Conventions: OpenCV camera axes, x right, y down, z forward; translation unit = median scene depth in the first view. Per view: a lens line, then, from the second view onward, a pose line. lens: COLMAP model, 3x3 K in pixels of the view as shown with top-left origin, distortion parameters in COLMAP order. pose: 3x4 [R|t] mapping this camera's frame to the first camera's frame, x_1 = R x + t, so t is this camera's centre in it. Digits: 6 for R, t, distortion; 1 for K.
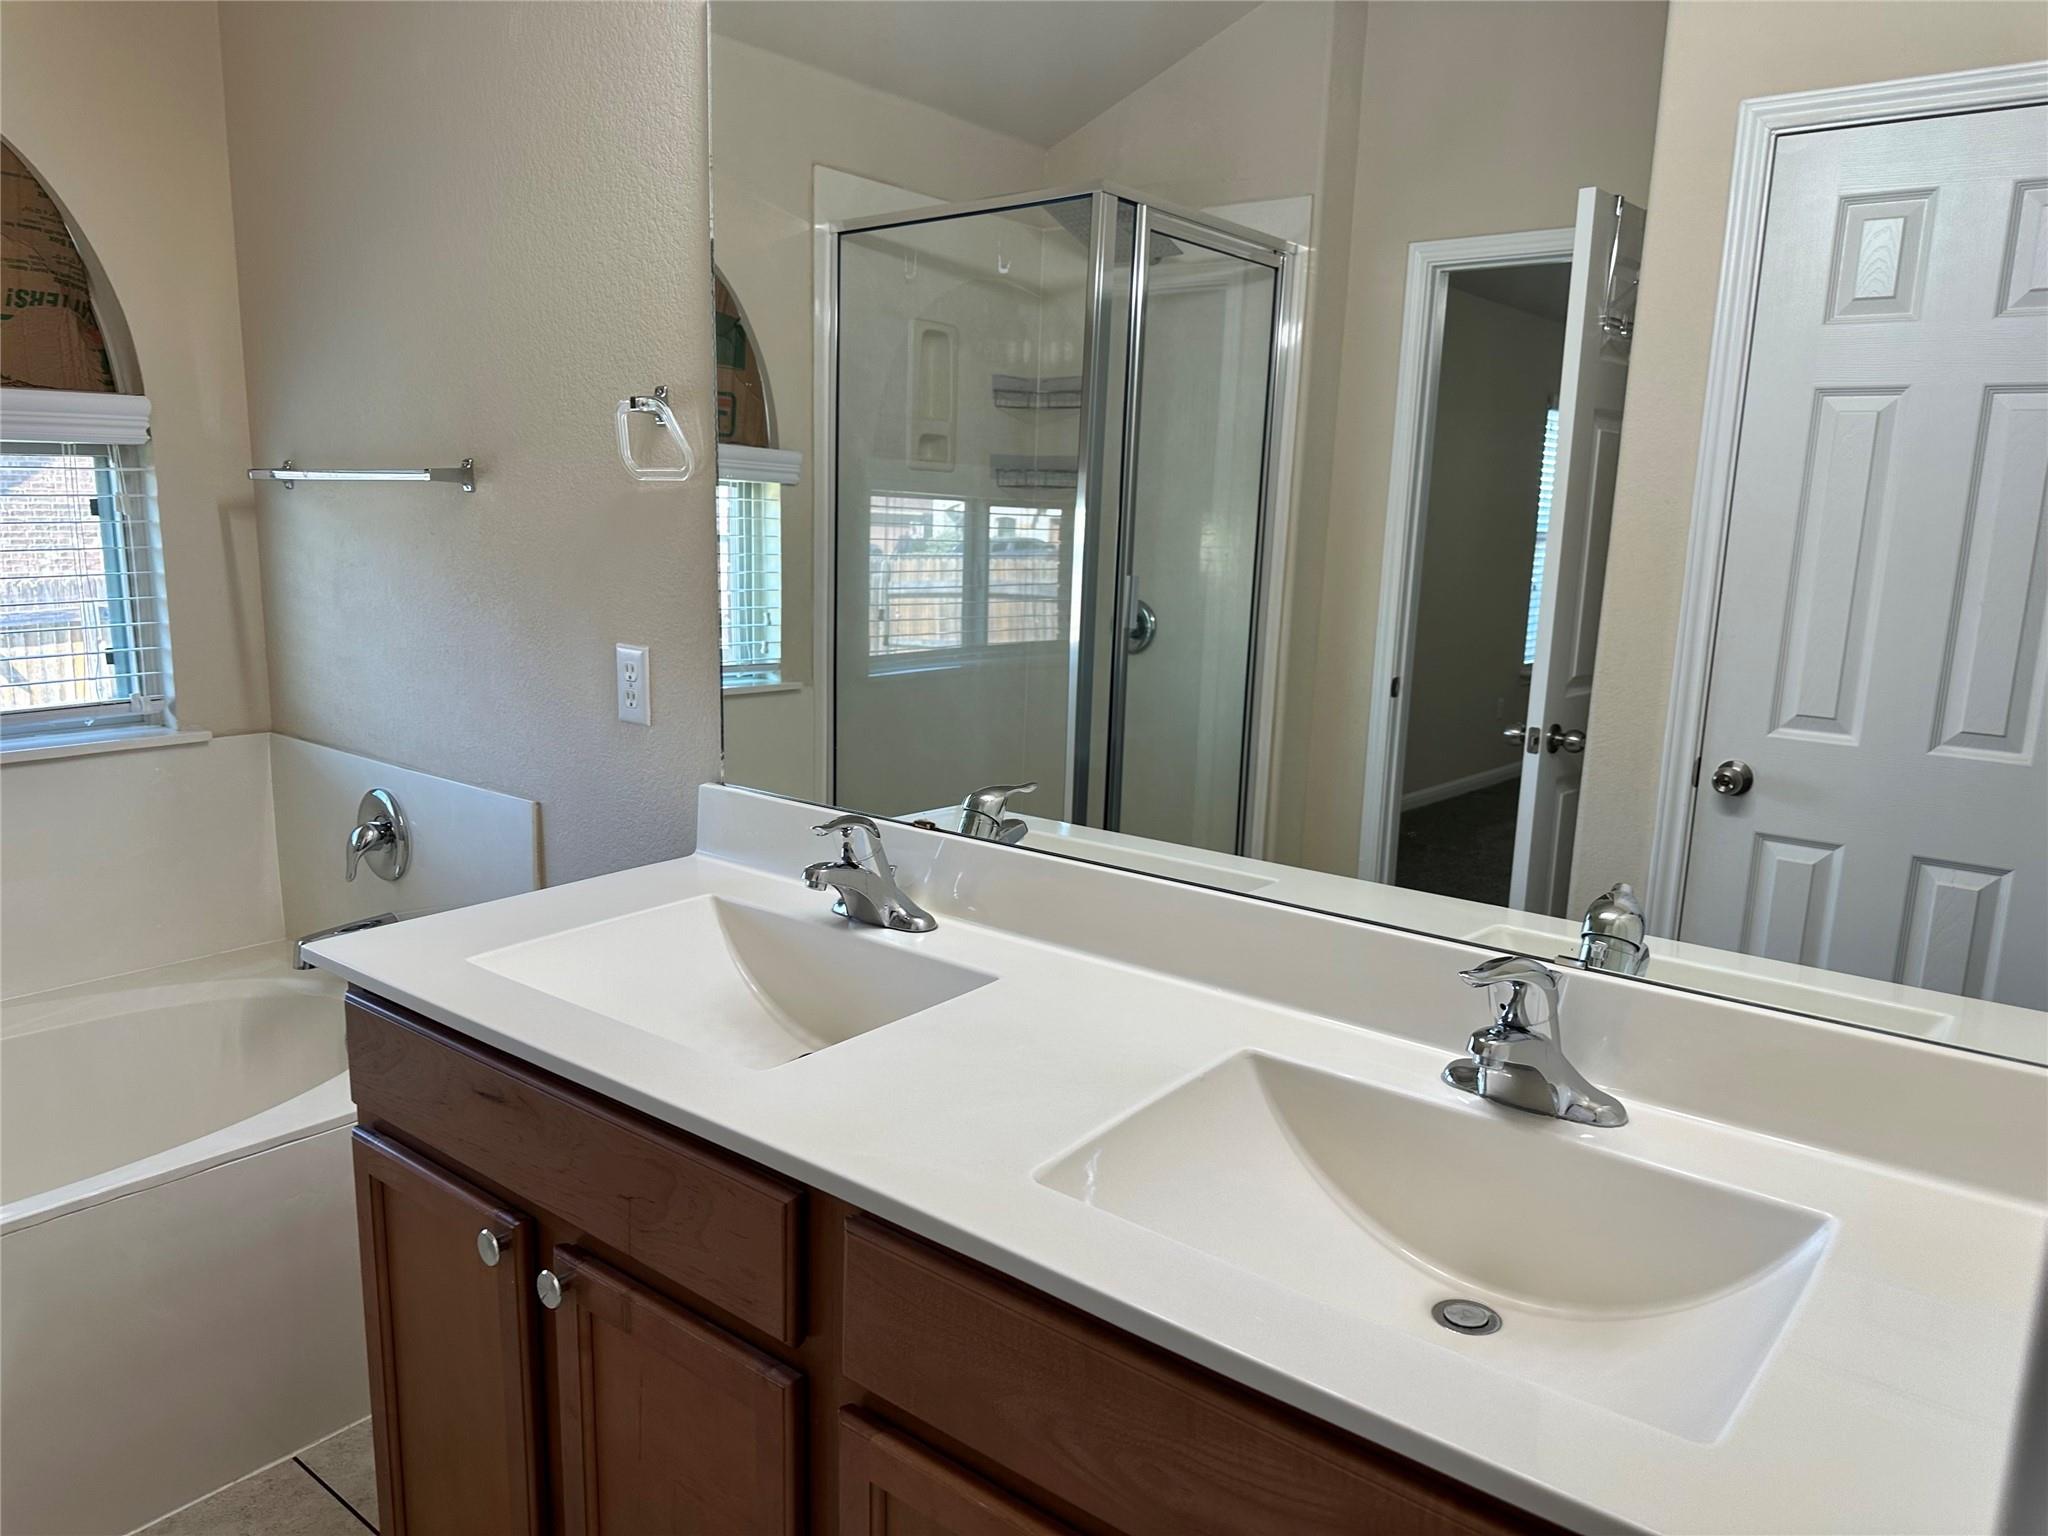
lens RADIAL K [[1445.7, 0, 1024.0], [0, 1445.7, 768.0], [0, 0, 1]] dist [0.144372, -0.255297]
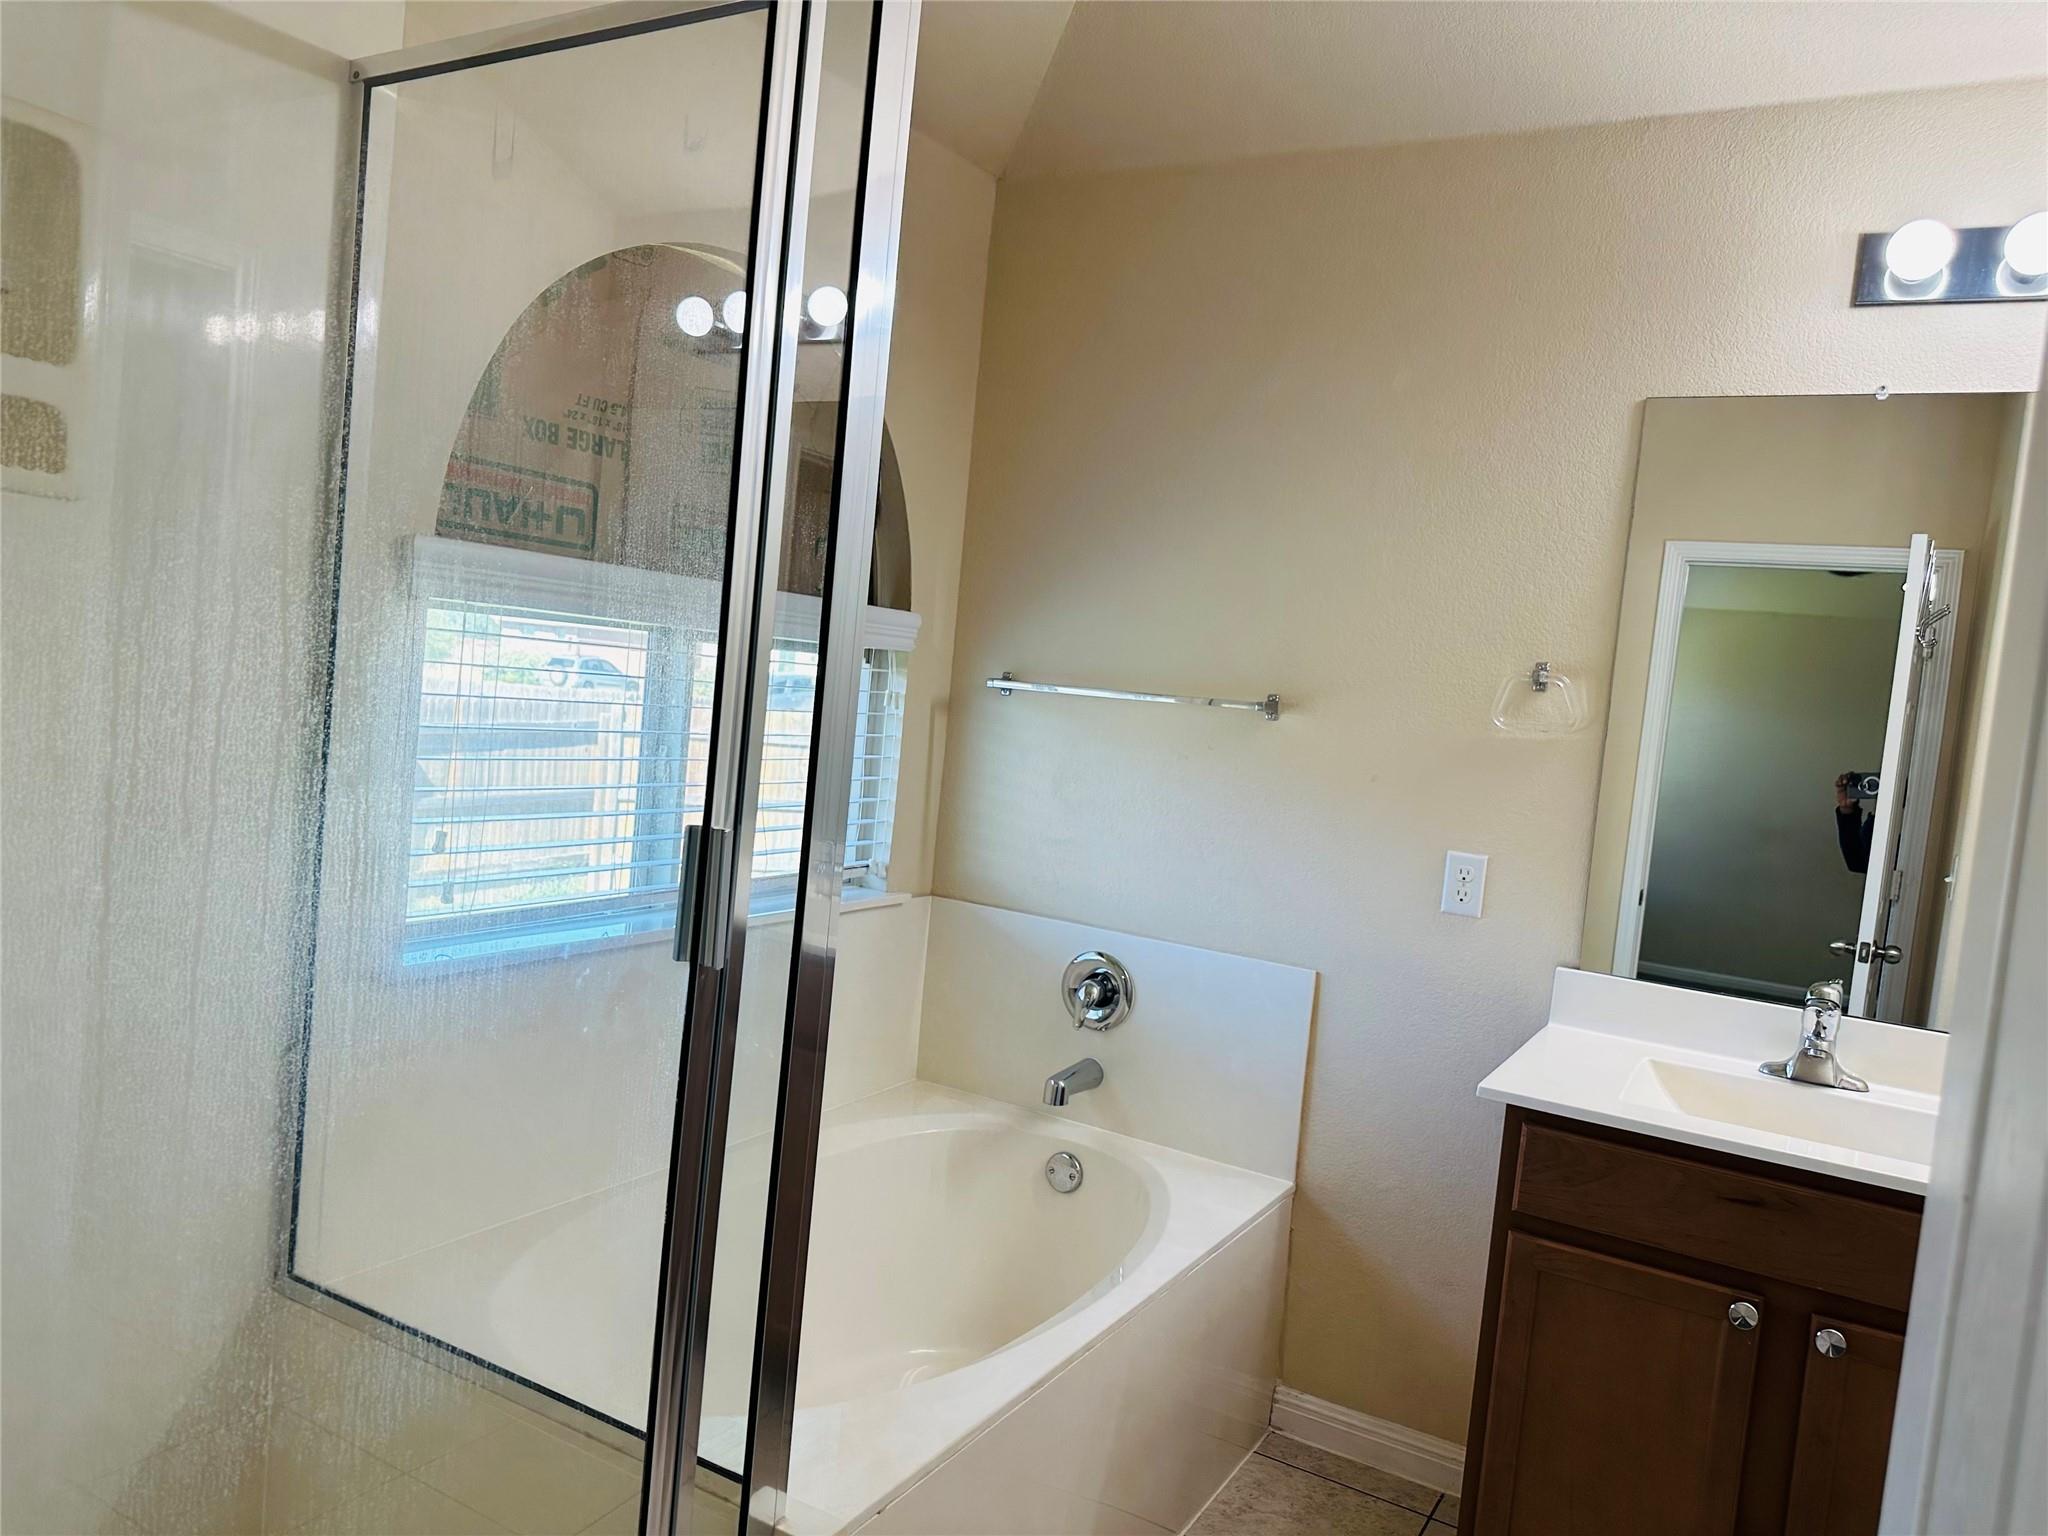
lens RADIAL K [[1444.0, 0, 989.1], [0, 1444.0, 763.3], [0, 0, 1]] dist [0.084223, -0.143809]
pose [[0.987301, 0.064450, 0.145196, -0.680166], [-0.046800, 0.991443, -0.121861, 0.008765], [-0.151808, 0.113518, 0.981870, -0.144793]]
